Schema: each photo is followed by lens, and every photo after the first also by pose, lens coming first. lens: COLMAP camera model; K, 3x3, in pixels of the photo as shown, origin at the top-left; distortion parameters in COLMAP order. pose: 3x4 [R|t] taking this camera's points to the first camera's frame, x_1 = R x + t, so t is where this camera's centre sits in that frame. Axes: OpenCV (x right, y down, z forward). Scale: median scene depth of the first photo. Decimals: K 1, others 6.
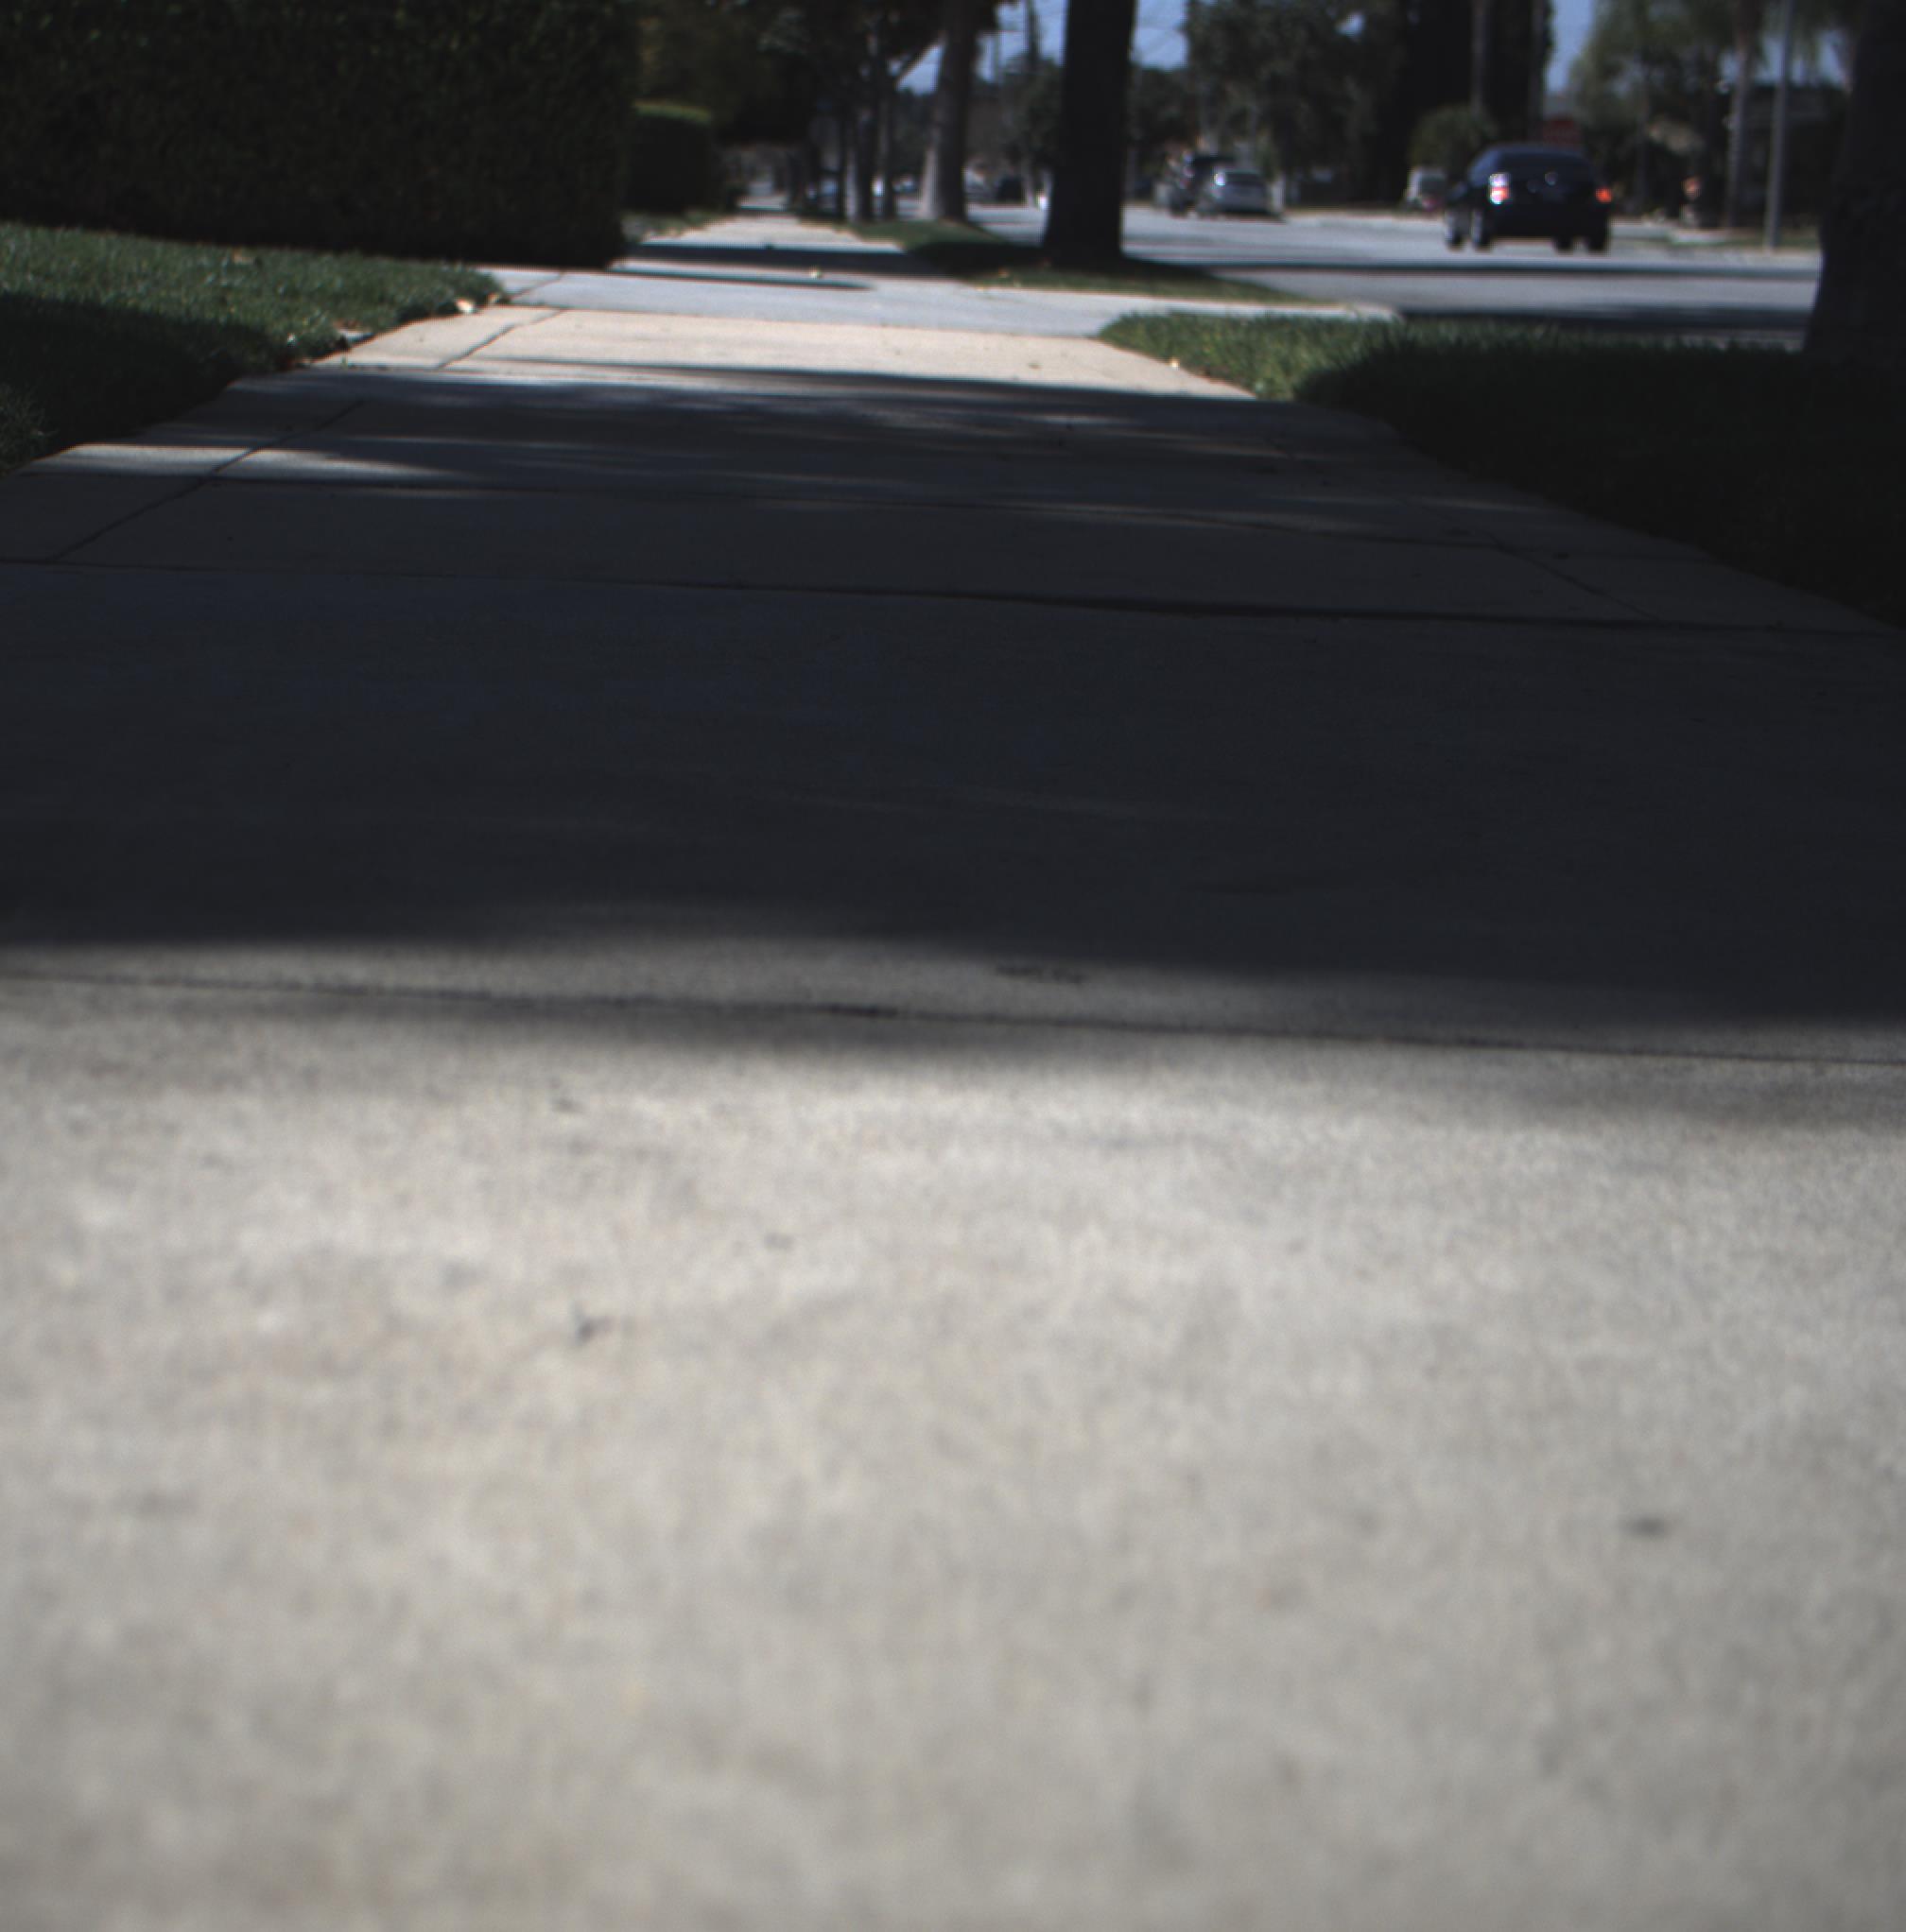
lens RADIAL K [[4335.8, 0, 718.5], [0, 4335.8, 958.0], [0, 0, 1]] dist [-0.174216, 0.788754]
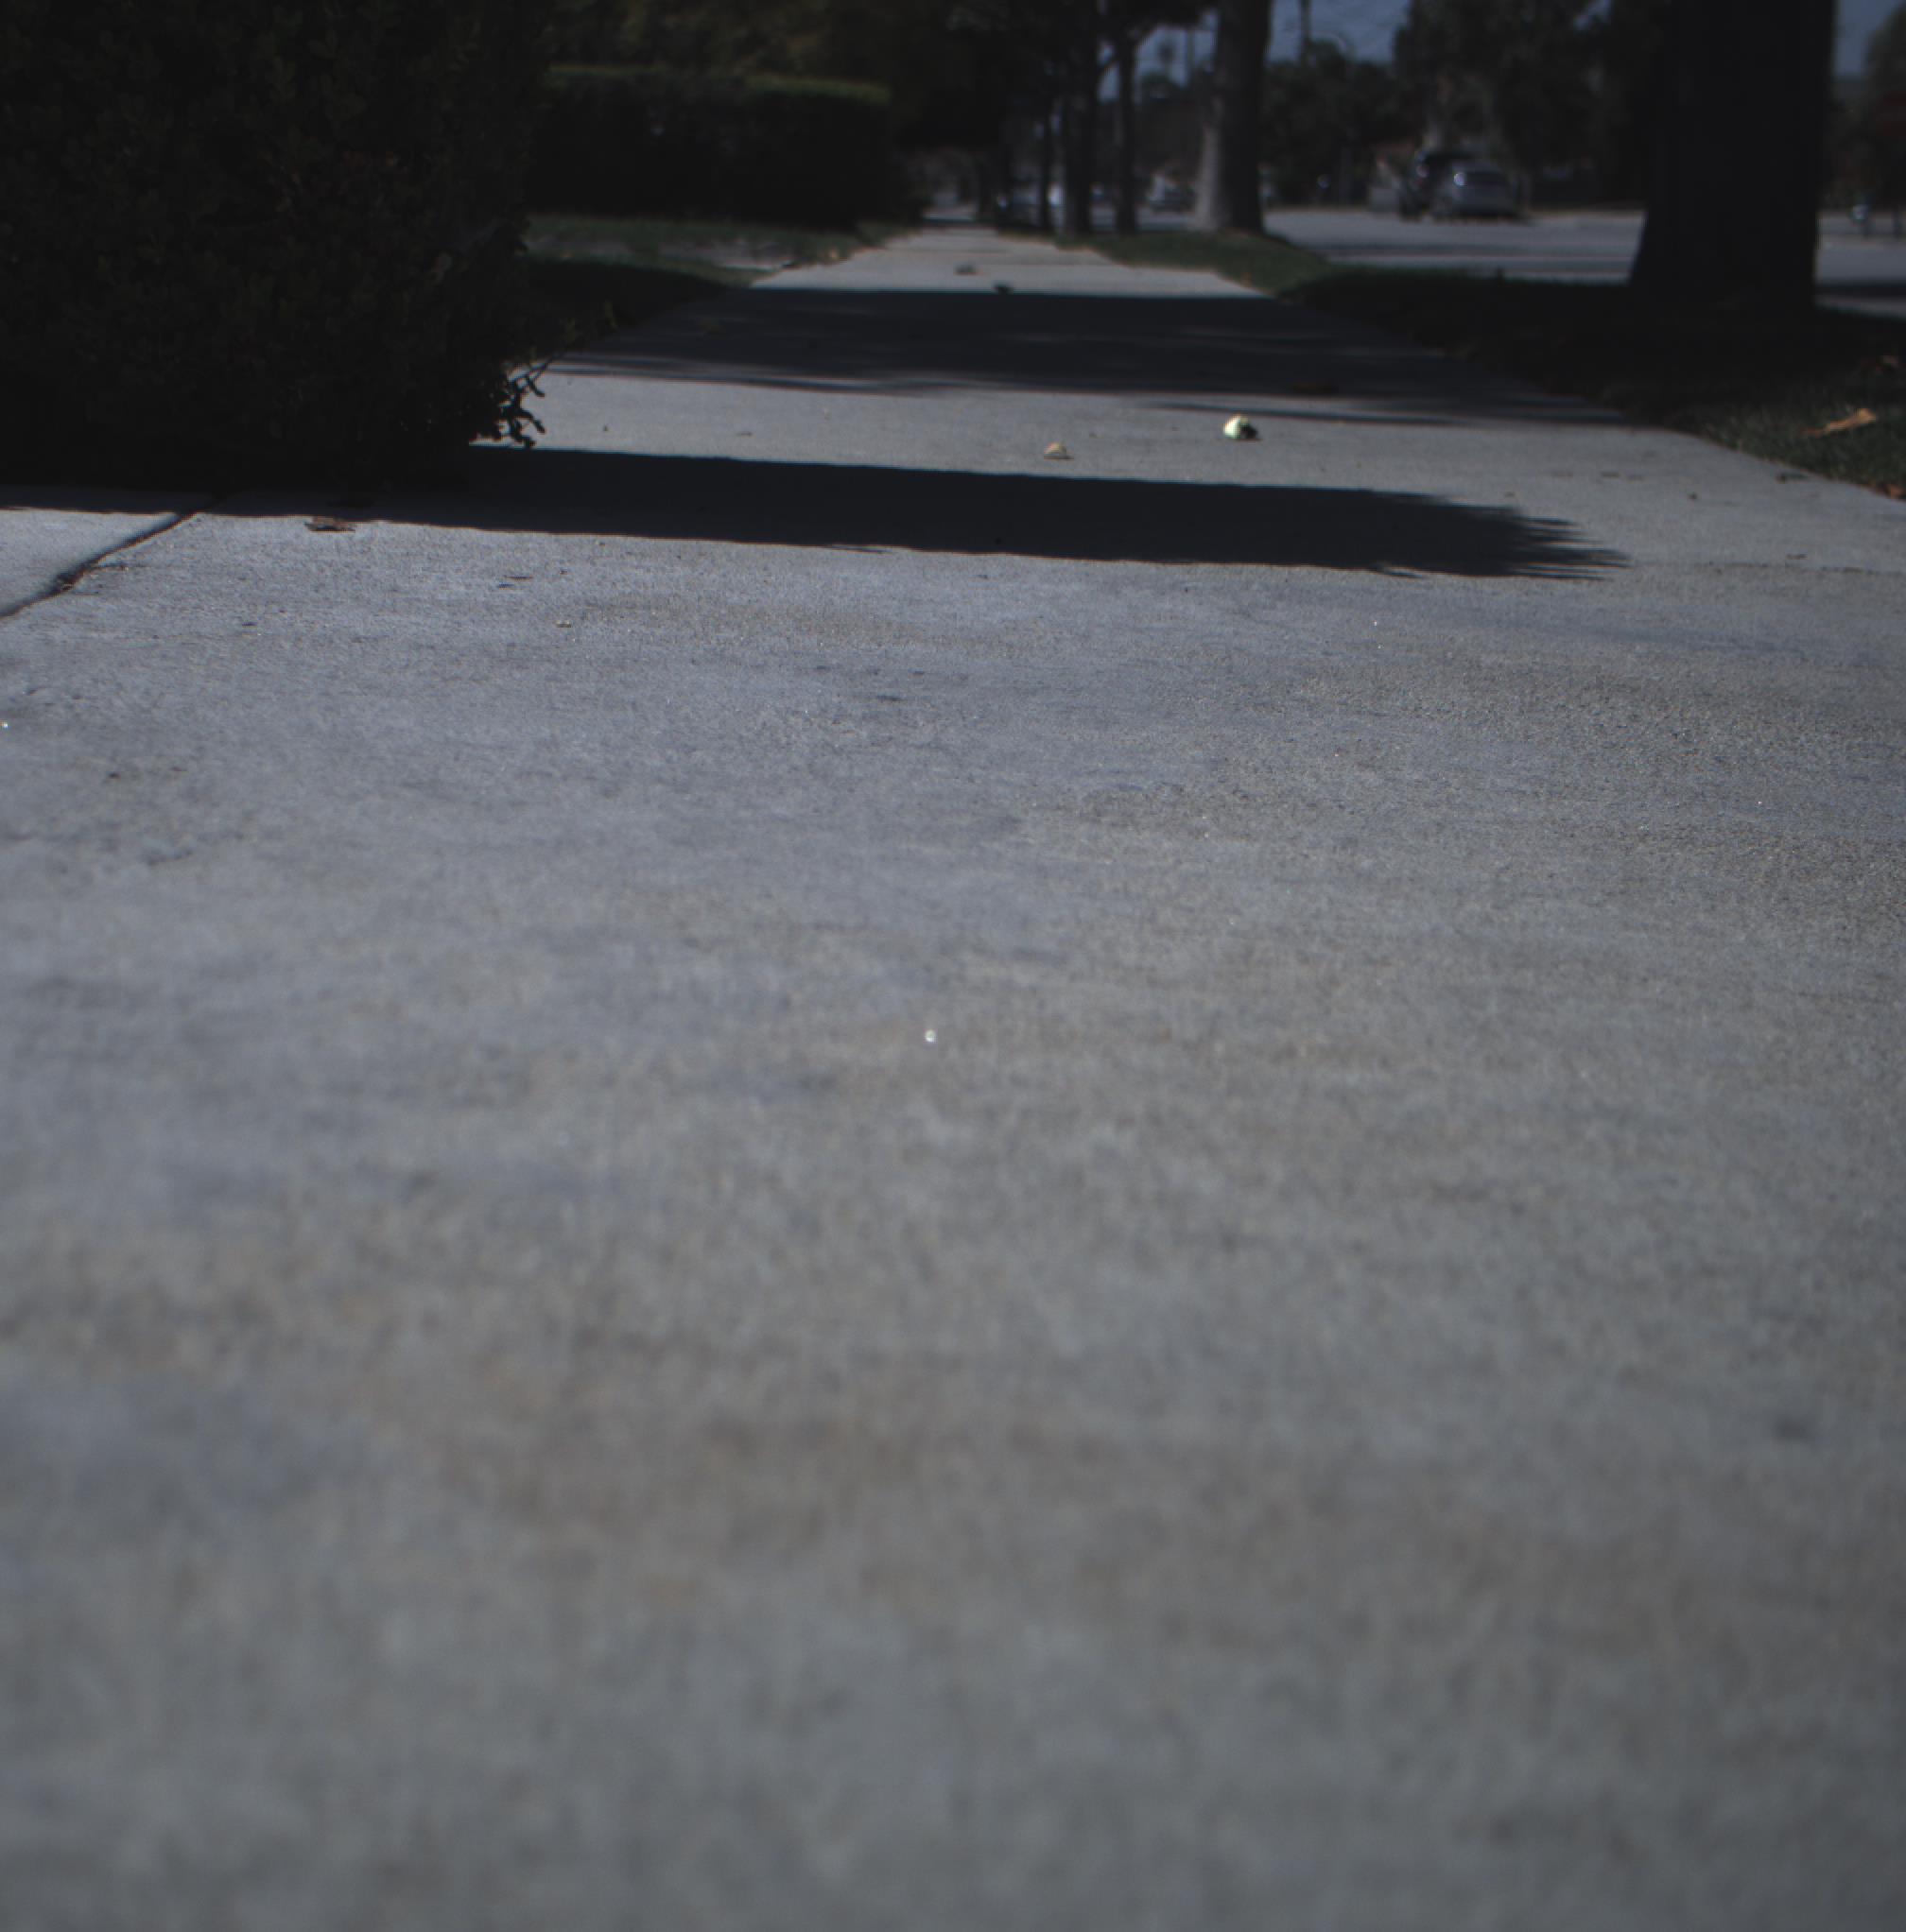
lens RADIAL K [[4335.8, 0, 718.5], [0, 4335.8, 958.0], [0, 0, 1]] dist [-0.174216, 0.788754]
pose [[0.998952, -0.011338, -0.044339, -0.000010], [0.011196, 0.999931, -0.003446, -0.018358], [0.044375, 0.002946, 0.999011, 0.106274]]
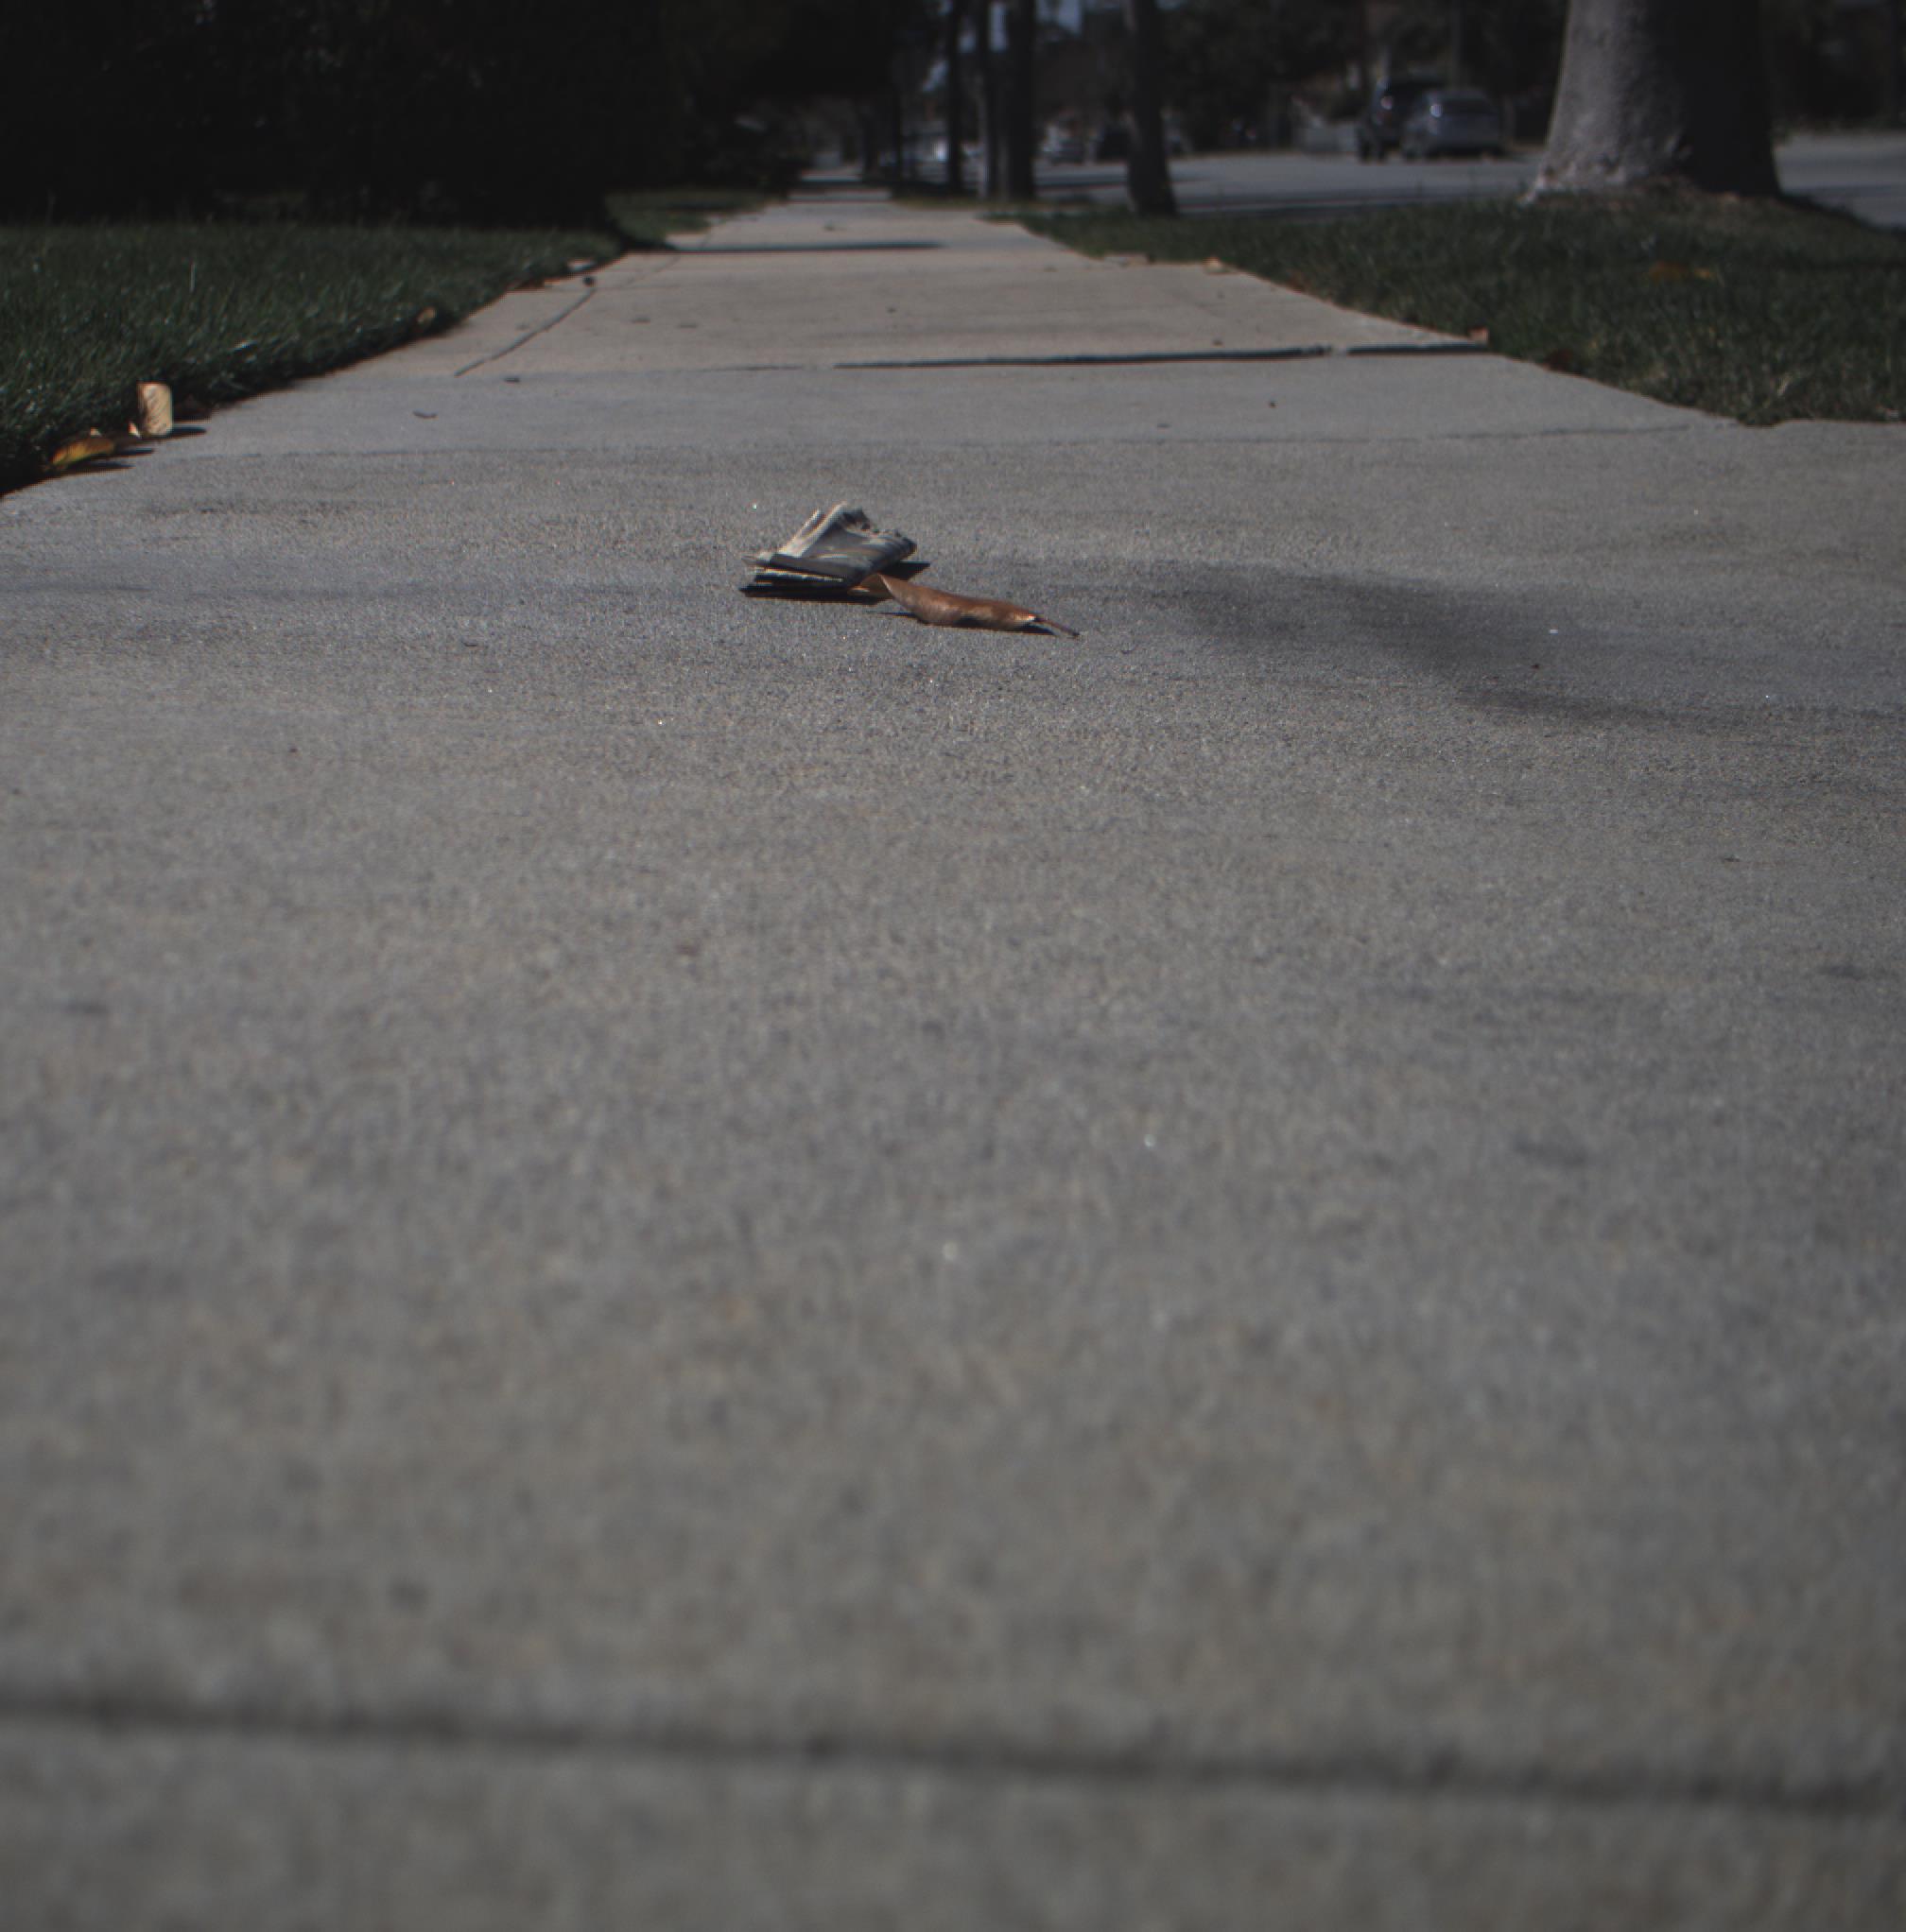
lens RADIAL K [[4335.8, 0, 718.5], [0, 4335.8, 958.0], [0, 0, 1]] dist [-0.174216, 0.788754]
pose [[0.998315, -0.052223, -0.025279, 0.002611], [0.052351, 0.998619, 0.004437, -0.046229], [0.025013, -0.005753, 0.999671, 0.266201]]
